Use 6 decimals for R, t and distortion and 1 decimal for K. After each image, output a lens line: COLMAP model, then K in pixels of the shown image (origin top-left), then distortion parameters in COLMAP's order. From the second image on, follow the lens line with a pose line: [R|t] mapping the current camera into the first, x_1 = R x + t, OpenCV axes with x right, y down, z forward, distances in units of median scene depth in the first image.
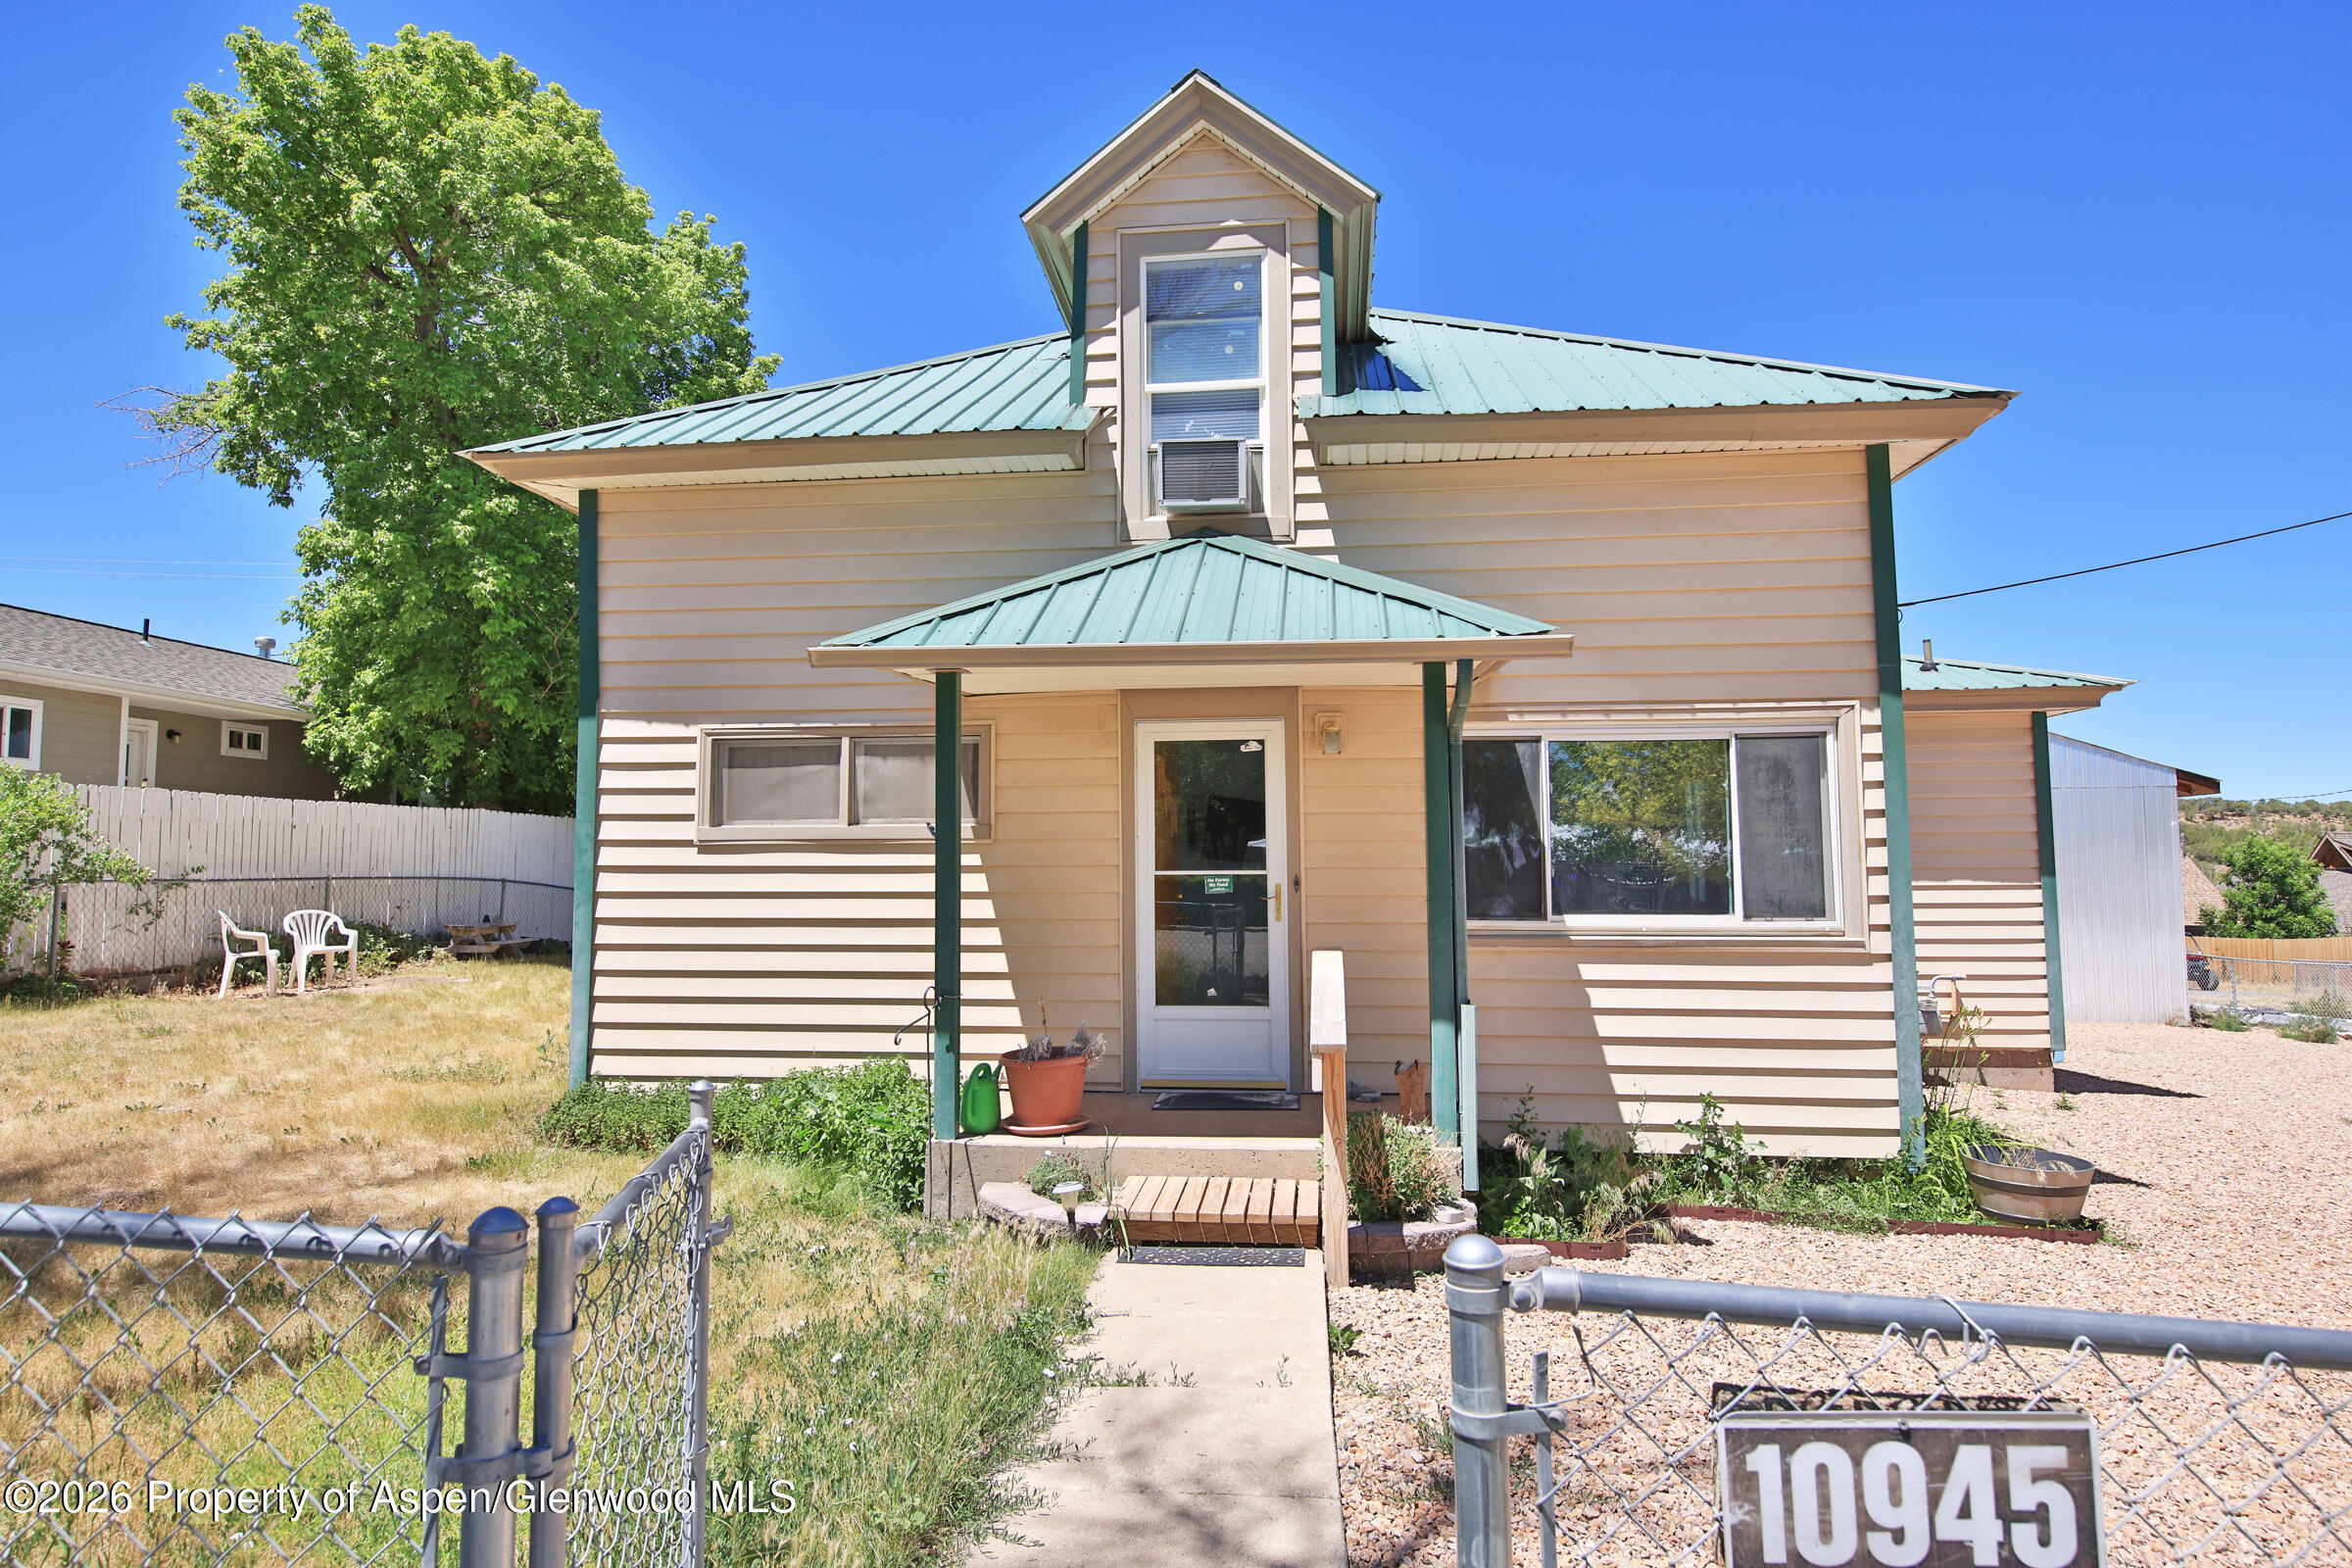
lens RADIAL K [[1317.2, 0, 1178.8], [0, 1317.2, 790.4], [0, 0, 1]] dist [0.000776, 0.001052]
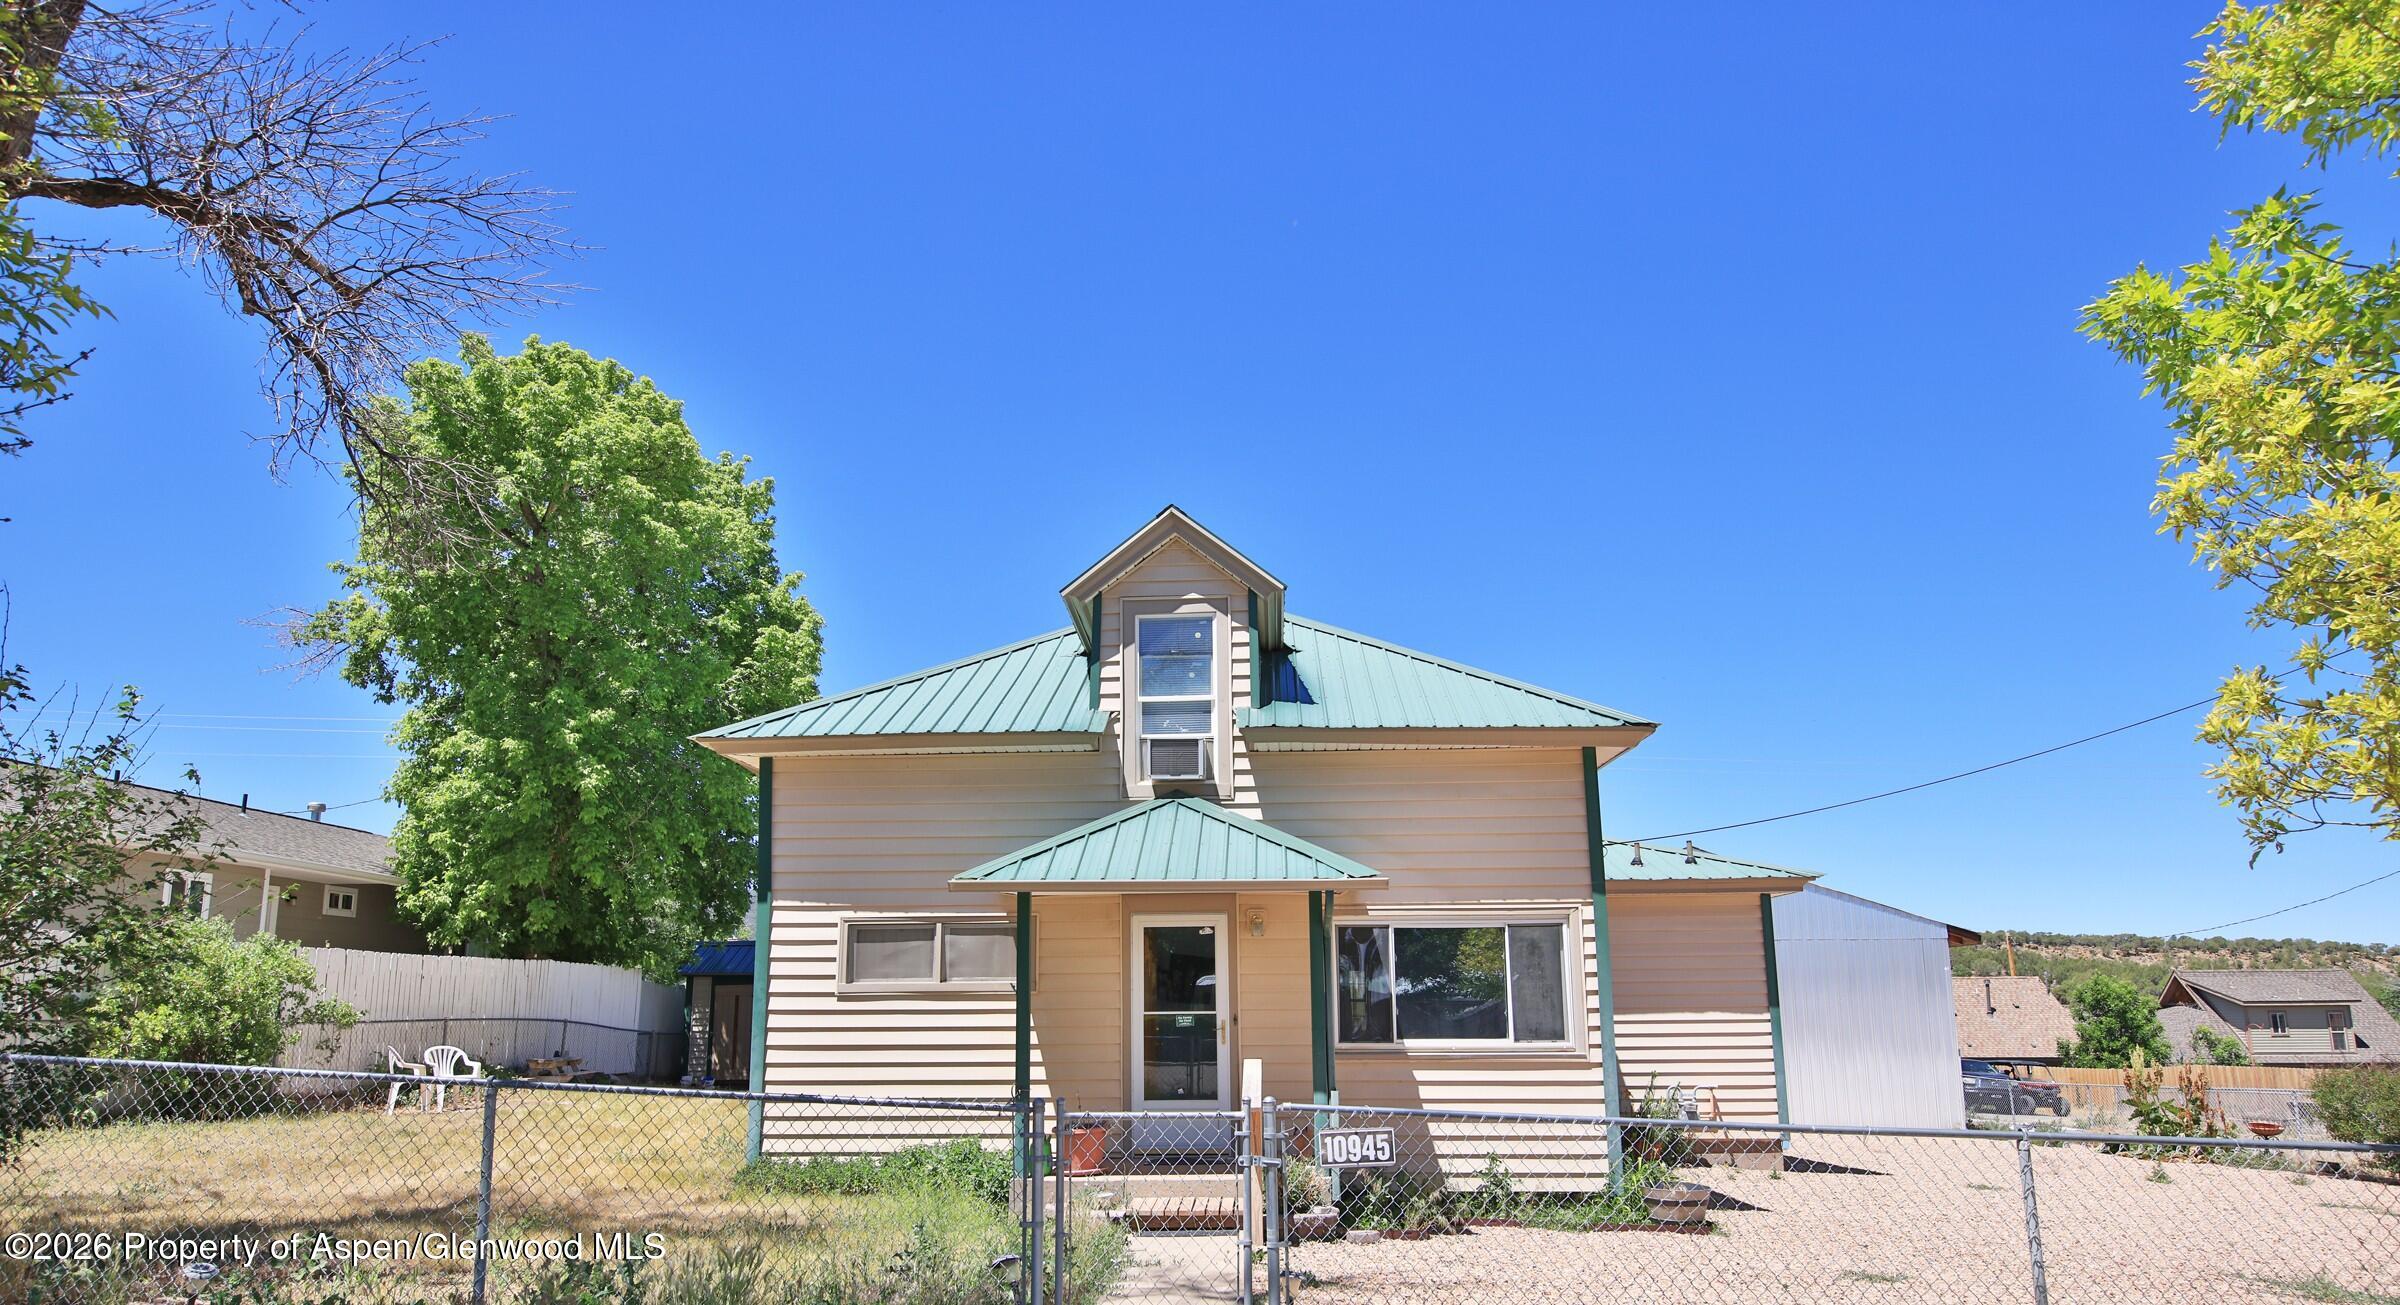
lens RADIAL K [[2232.1, 0, 1195.1], [0, 2232.1, 650.4], [0, 0, 1]] dist [0.020588, 0.000000]
pose [[0.997814, 0.006828, 0.065730, -0.128787], [-0.000557, 0.995481, -0.094955, -0.108406], [-0.066082, 0.094711, 0.993309, -1.591554]]
